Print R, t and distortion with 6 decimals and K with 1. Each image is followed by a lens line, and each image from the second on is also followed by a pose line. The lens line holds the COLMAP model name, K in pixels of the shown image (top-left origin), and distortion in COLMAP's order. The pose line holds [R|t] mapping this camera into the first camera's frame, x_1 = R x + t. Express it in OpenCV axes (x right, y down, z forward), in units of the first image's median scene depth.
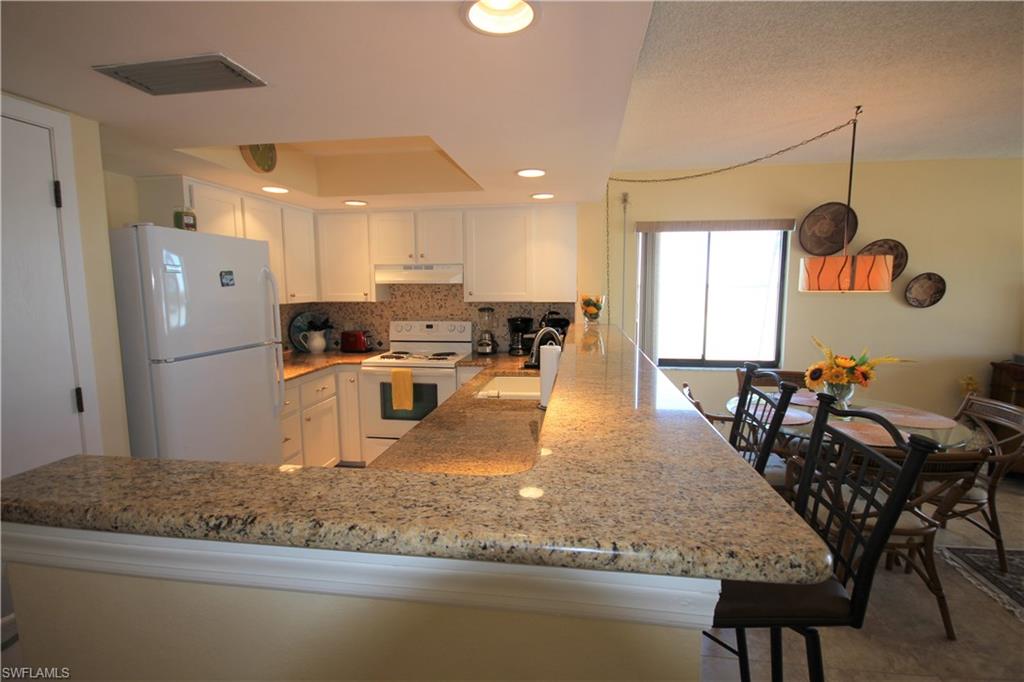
lens RADIAL K [[475.8, 0, 513.0], [0, 475.8, 336.8], [0, 0, 1]] dist [0.026905, -0.019445]
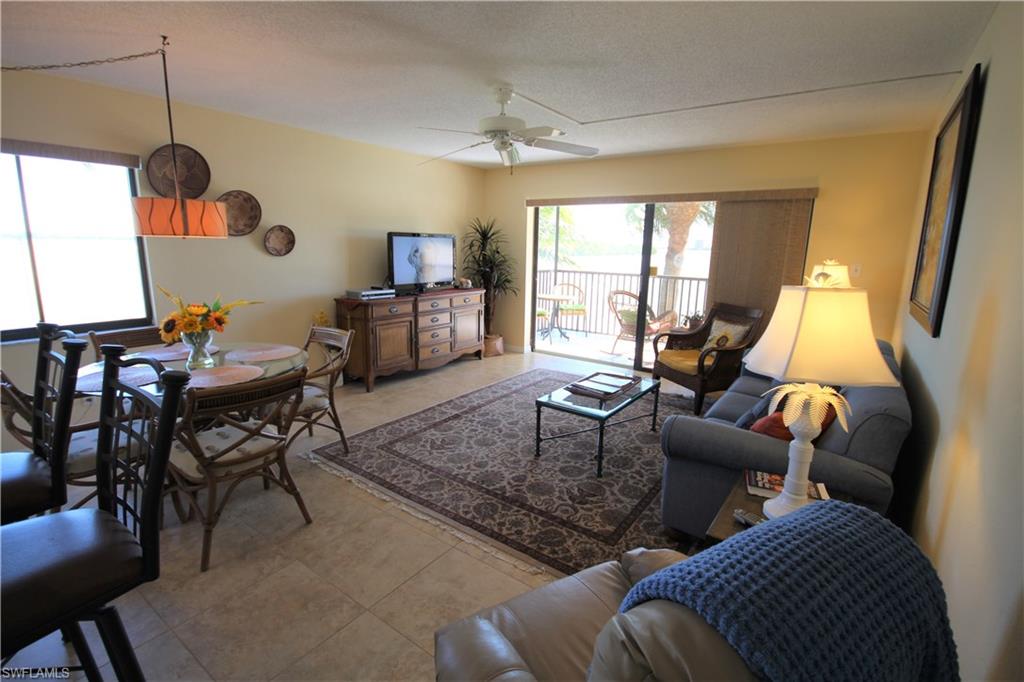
lens RADIAL K [[475.8, 0, 513.0], [0, 475.8, 336.8], [0, 0, 1]] dist [0.026905, -0.019445]
pose [[0.468849, -0.155075, 0.869559, 0.090971], [0.073160, 0.987903, 0.136733, 0.014248], [-0.880243, -0.000490, 0.474522, -0.029933]]
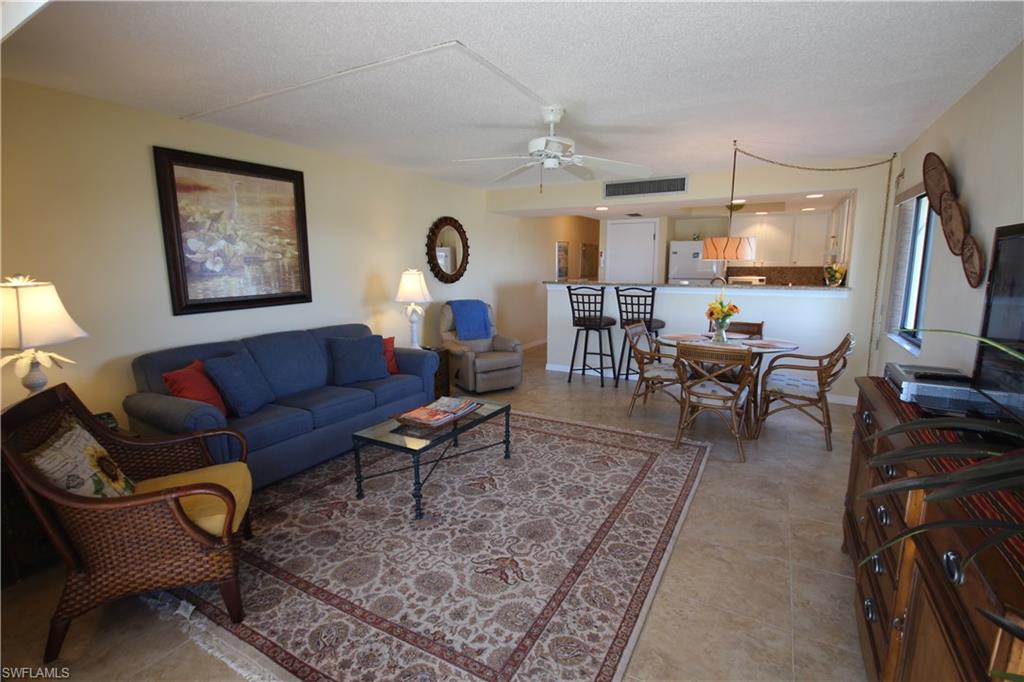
lens RADIAL K [[475.8, 0, 513.0], [0, 475.8, 336.8], [0, 0, 1]] dist [0.026905, -0.019445]
pose [[-0.369677, 0.148841, -0.917161, 1.737014], [-0.097549, 0.975414, 0.197614, -0.066491], [0.924025, 0.162521, -0.346069, 0.675130]]
